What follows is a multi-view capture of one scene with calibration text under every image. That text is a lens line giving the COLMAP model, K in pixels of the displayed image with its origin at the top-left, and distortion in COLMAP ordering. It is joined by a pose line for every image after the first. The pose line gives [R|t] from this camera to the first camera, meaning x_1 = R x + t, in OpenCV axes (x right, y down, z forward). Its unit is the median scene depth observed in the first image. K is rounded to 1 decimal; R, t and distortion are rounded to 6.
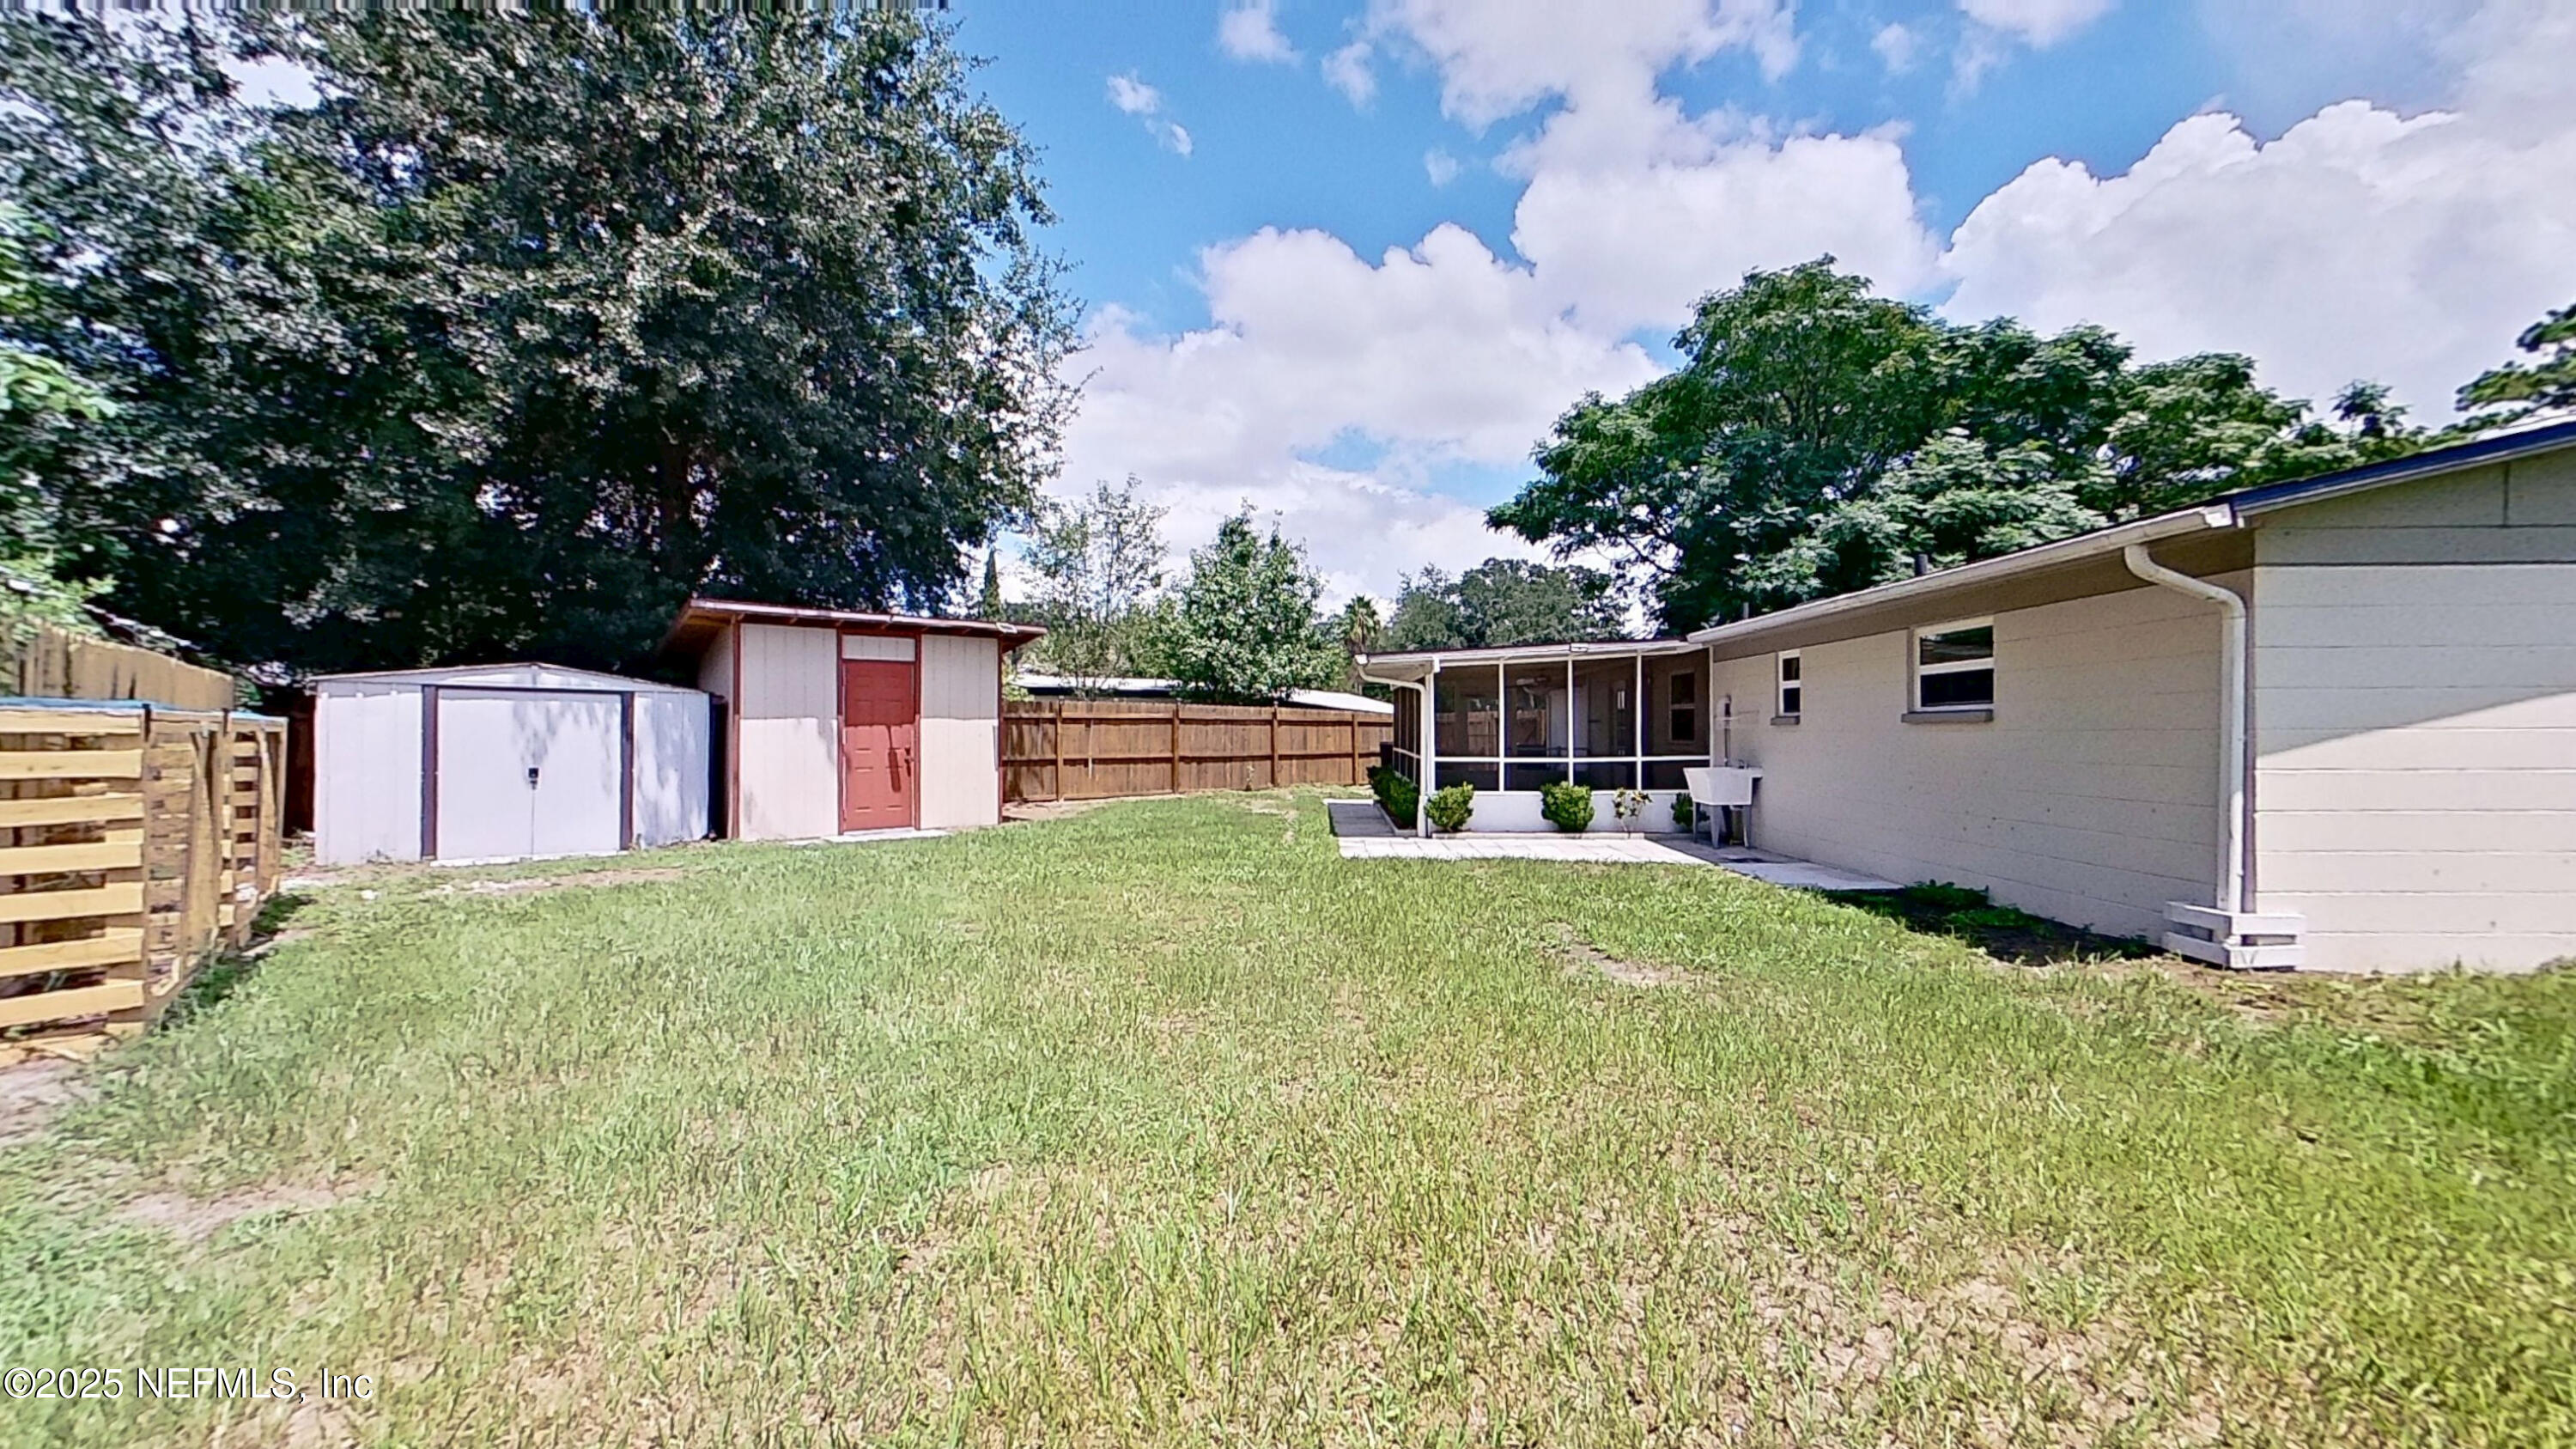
lens RADIAL K [[927.2, 0, 1289.5], [0, 927.2, 713.6], [0, 0, 1]] dist [-0.000342, -0.000030]
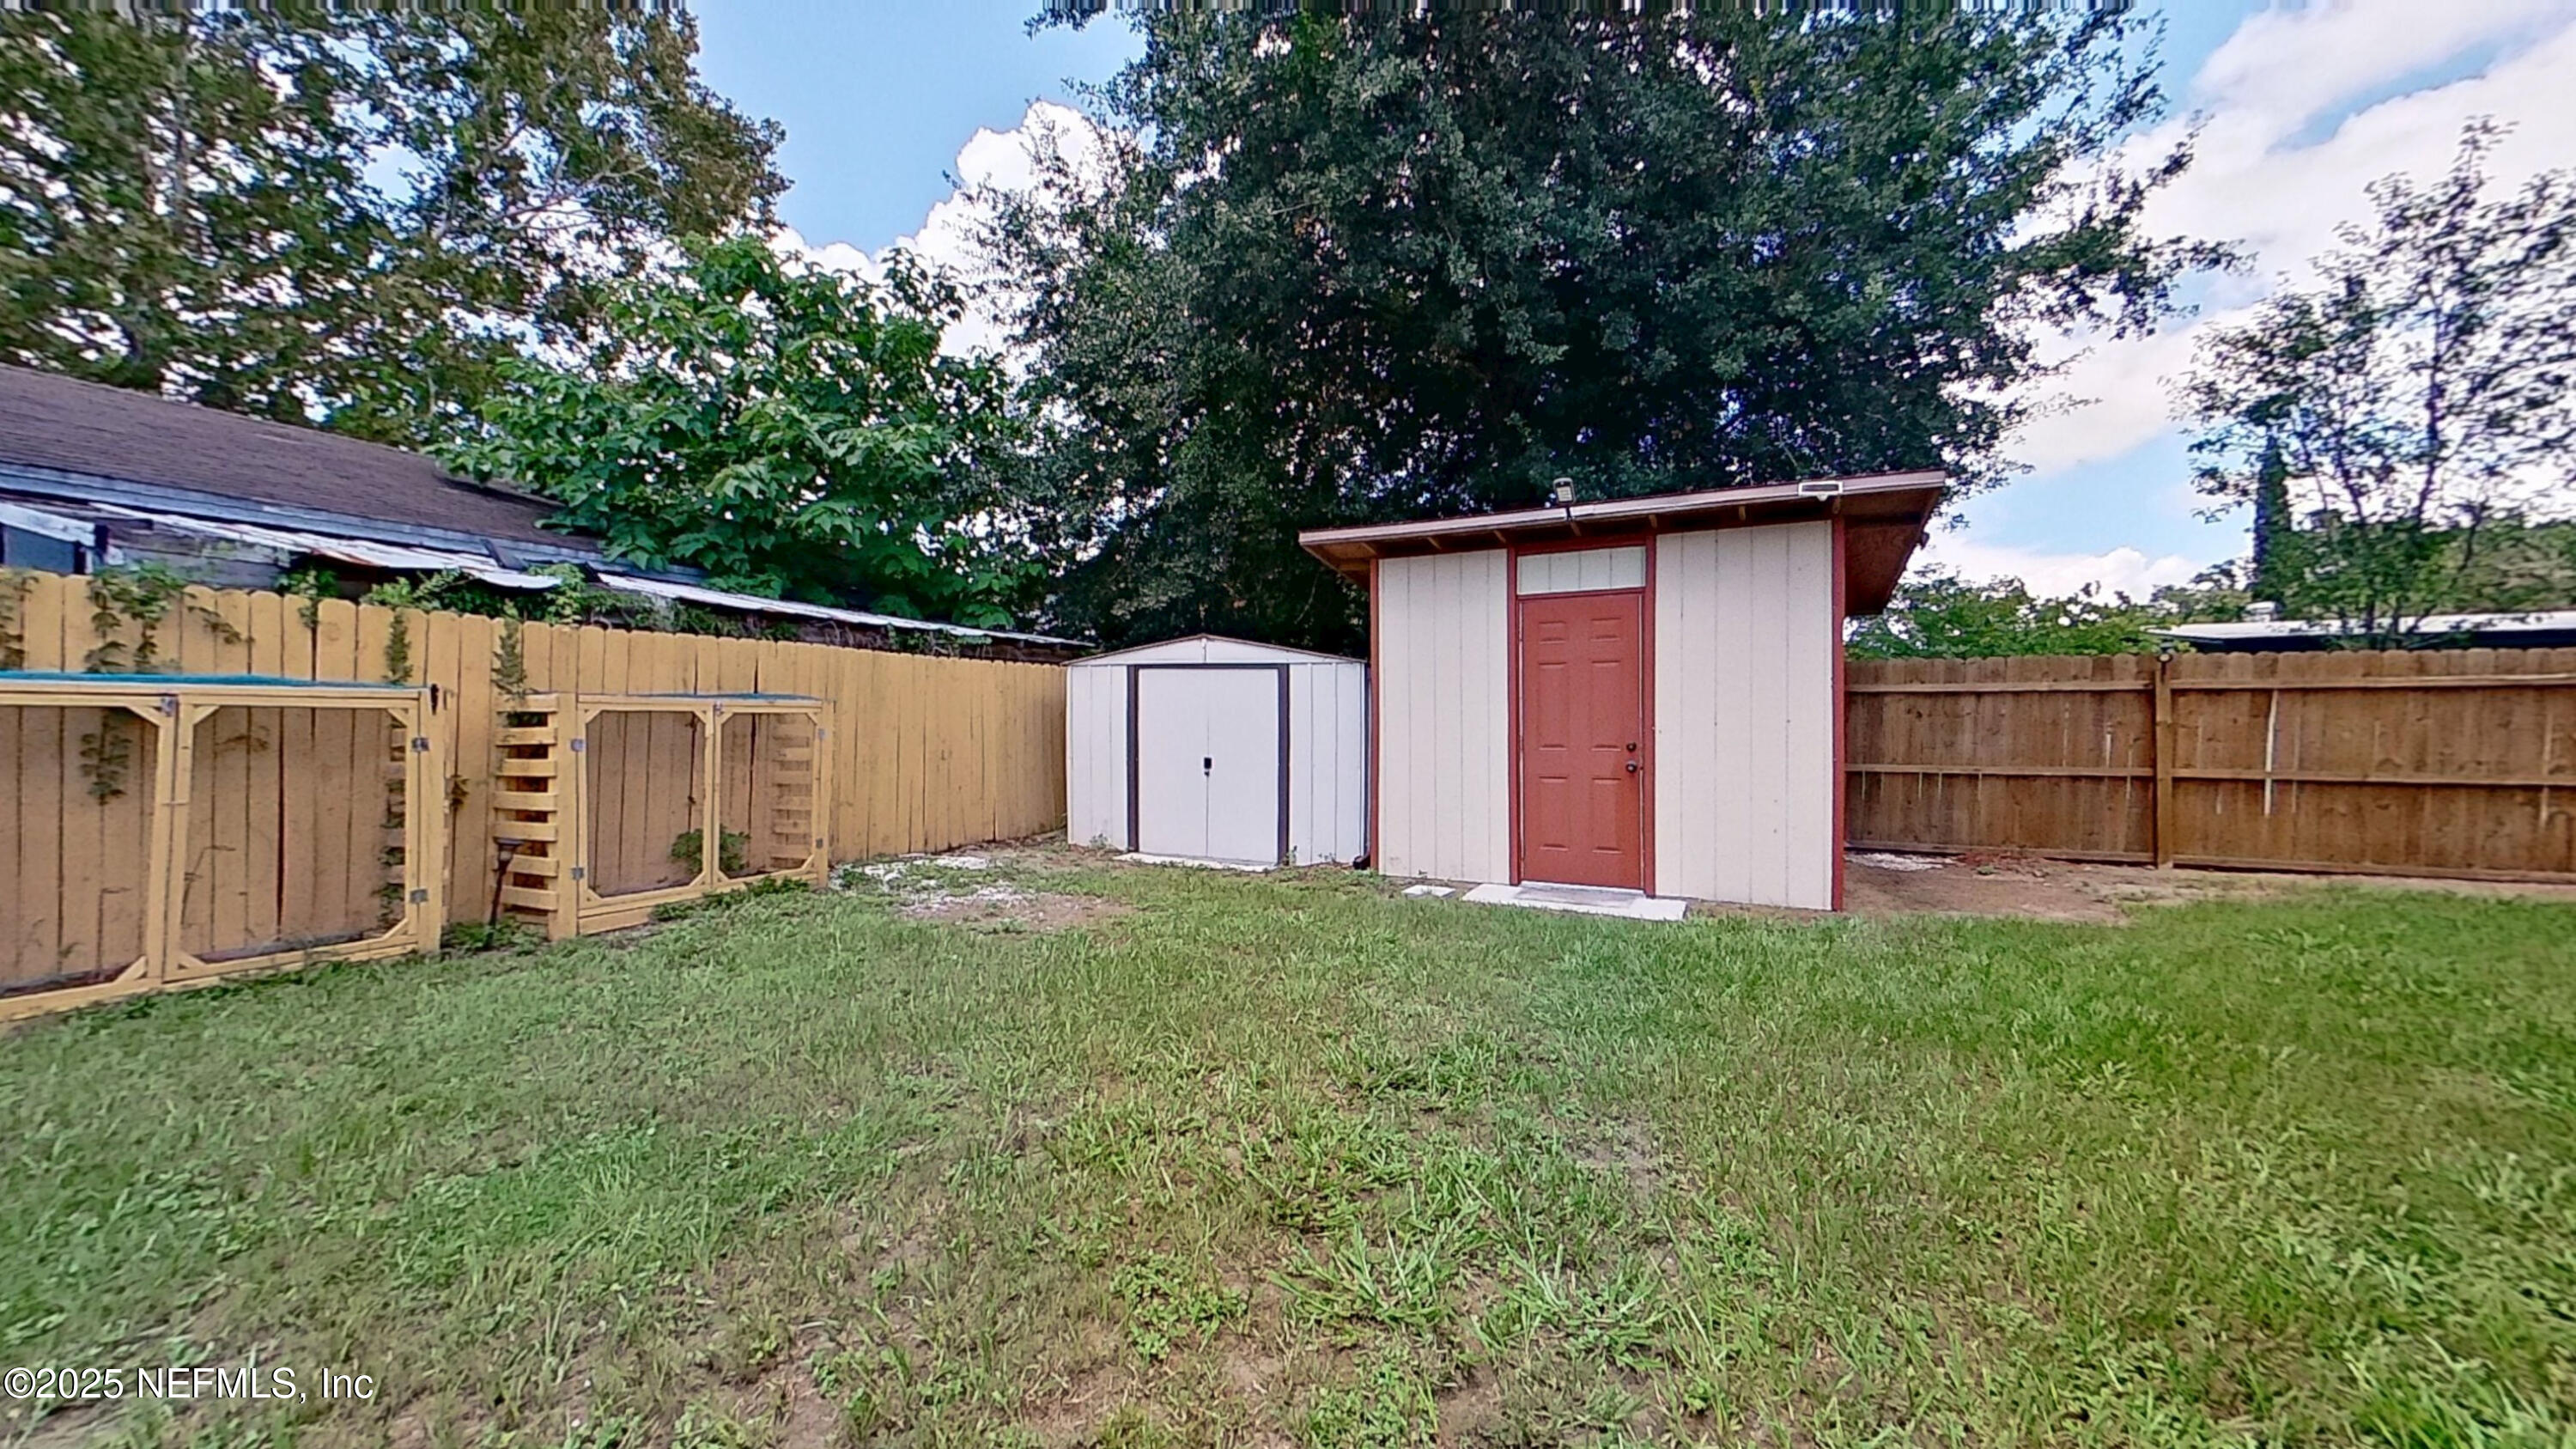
lens RADIAL K [[927.2, 0, 1289.5], [0, 927.2, 713.6], [0, 0, 1]] dist [-0.000342, -0.000030]
pose [[0.381546, -0.001690, -0.924348, 0.015203], [0.011136, 0.999934, 0.002768, 0.008081], [0.924283, -0.011350, 0.381540, 0.330115]]
